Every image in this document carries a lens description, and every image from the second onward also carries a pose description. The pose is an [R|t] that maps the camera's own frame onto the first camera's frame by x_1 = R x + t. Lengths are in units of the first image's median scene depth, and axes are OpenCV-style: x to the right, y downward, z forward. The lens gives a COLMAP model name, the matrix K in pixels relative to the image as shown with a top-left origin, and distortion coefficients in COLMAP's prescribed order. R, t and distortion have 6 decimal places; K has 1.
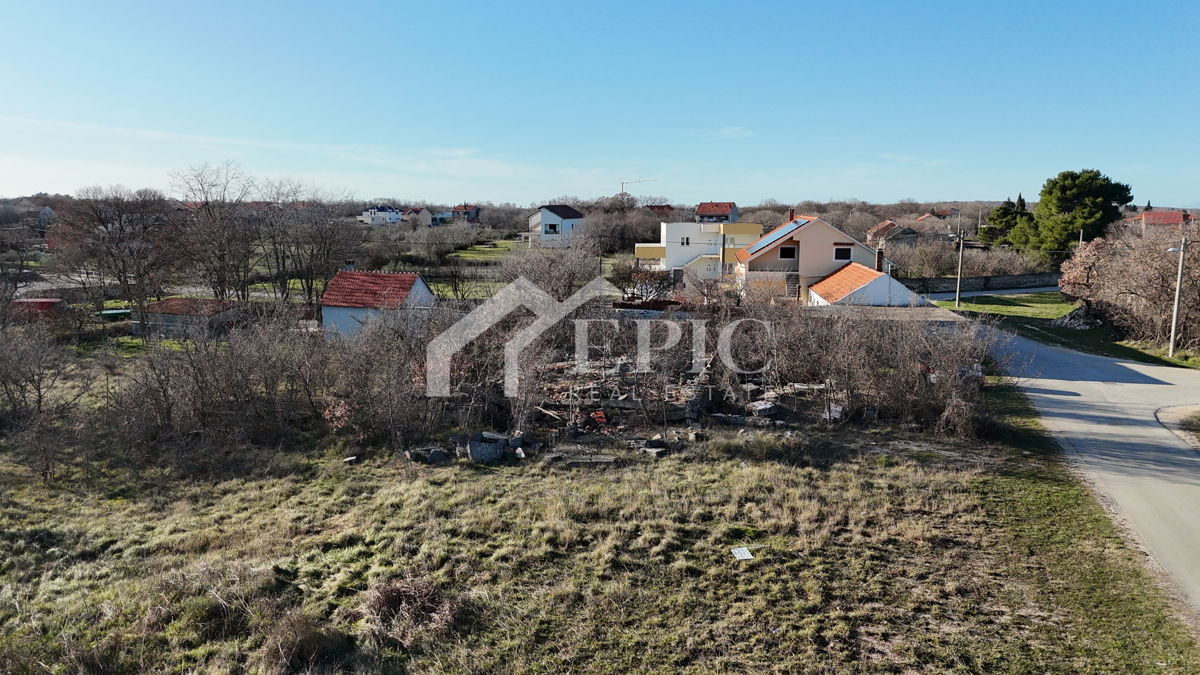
lens RADIAL K [[875.7, 0, 602.3], [0, 875.7, 337.0], [0, 0, 1]] dist [0.082255, -0.086262]
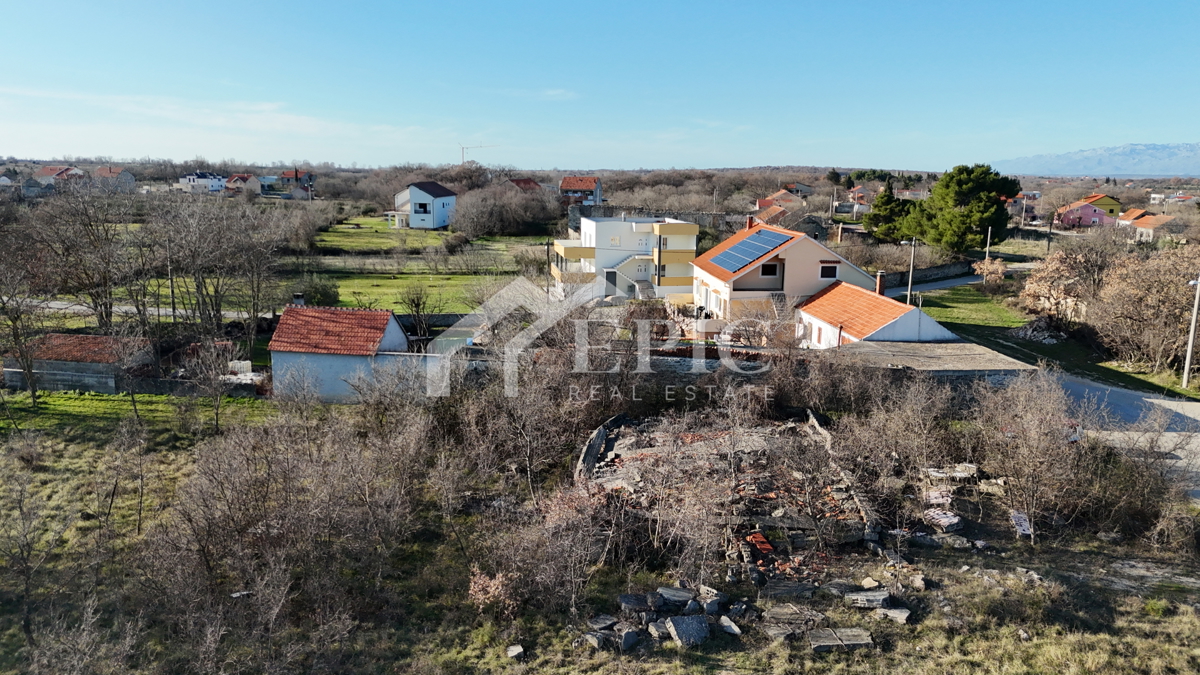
lens RADIAL K [[875.7, 0, 602.3], [0, 875.7, 337.0], [0, 0, 1]] dist [0.082255, -0.086262]
pose [[0.981162, -0.028787, 0.191032, -0.091084], [0.020512, 0.998769, 0.045154, -0.043076], [-0.192097, -0.040385, 0.980545, 0.064552]]
